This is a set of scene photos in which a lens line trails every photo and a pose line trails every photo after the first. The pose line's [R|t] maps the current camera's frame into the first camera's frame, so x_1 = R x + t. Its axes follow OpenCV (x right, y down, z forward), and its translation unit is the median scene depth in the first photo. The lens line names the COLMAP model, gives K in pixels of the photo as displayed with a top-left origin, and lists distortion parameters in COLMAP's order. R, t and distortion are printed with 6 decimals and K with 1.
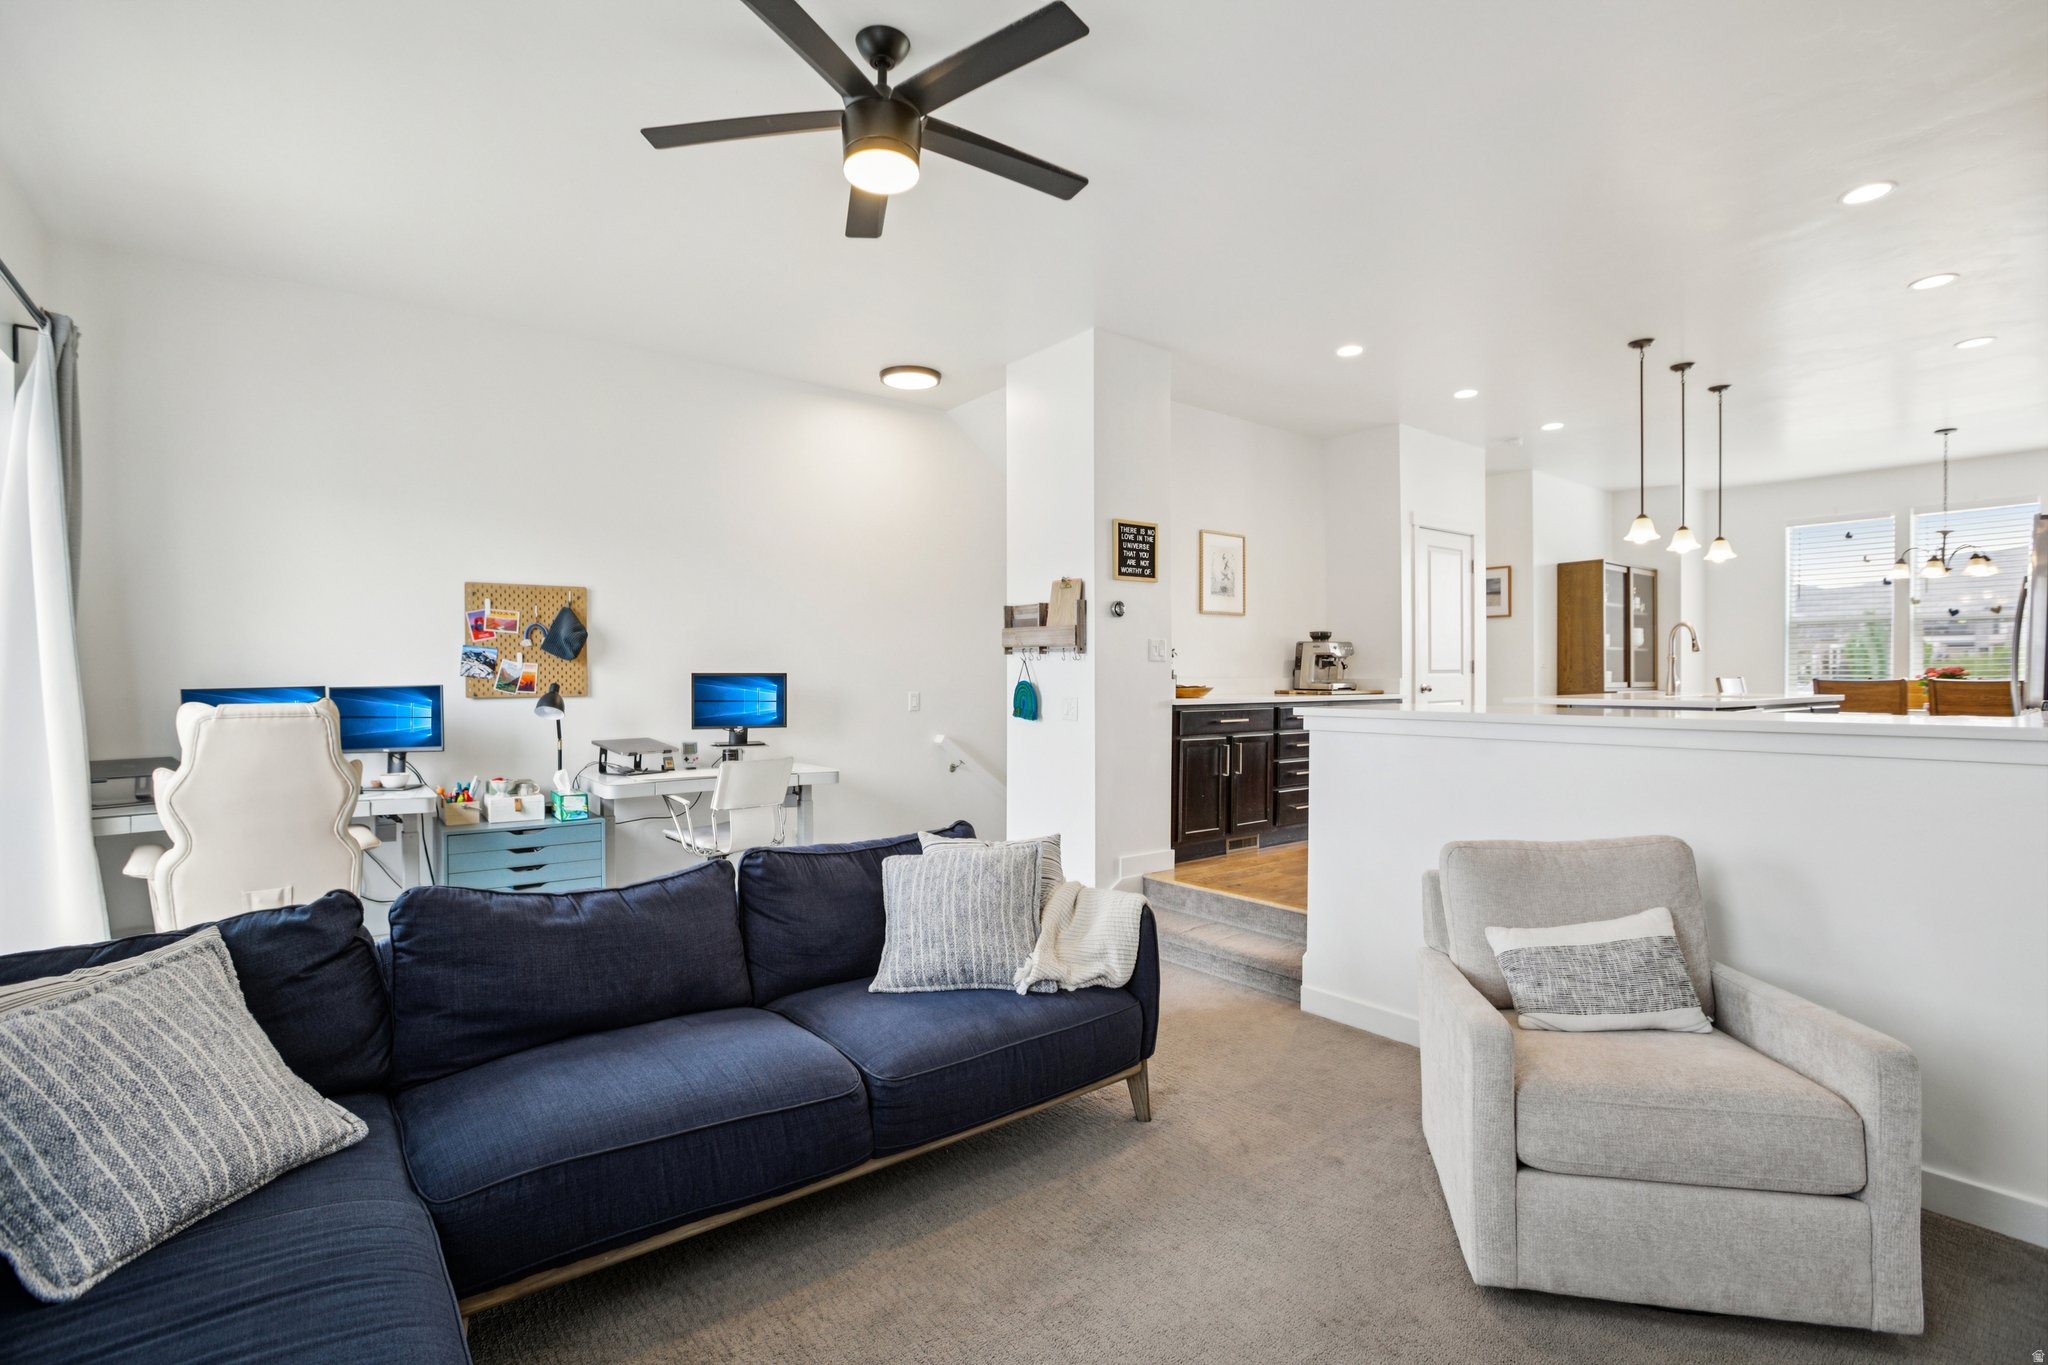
lens RADIAL K [[954.8, 0, 1018.4], [0, 954.8, 672.3], [0, 0, 1]] dist [-0.058540, 0.026463]
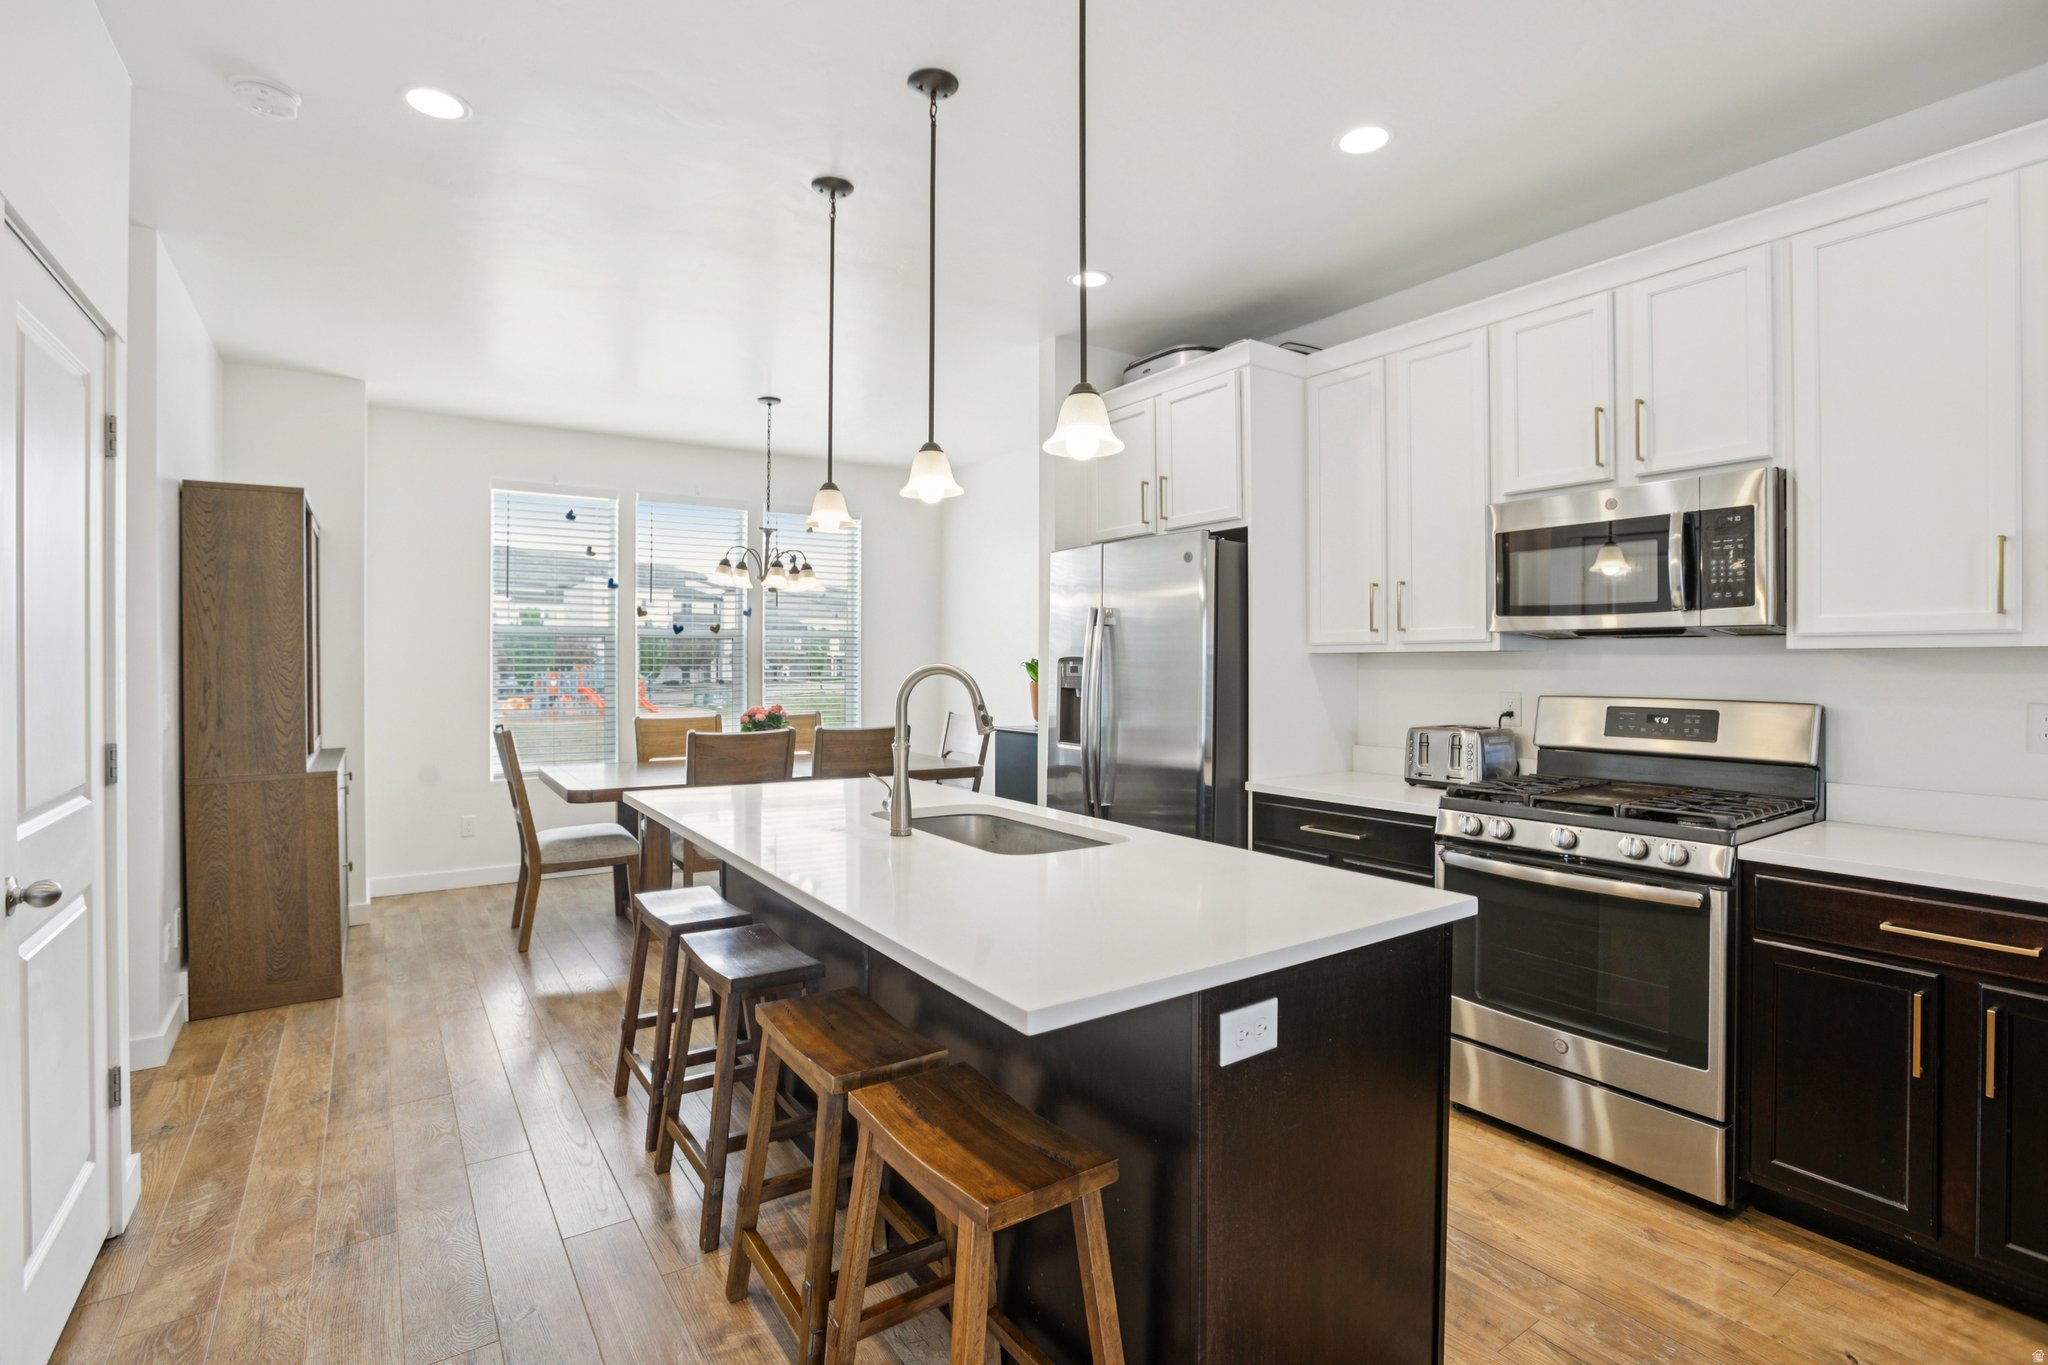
lens RADIAL K [[954.8, 0, 1018.4], [0, 954.8, 672.3], [0, 0, 1]] dist [-0.058540, 0.026463]
pose [[0.046924, -0.012184, 0.998824, 0.255187], [-0.004816, 0.999911, 0.012423, -0.052353], [-0.998887, -0.005393, 0.046861, 0.889982]]
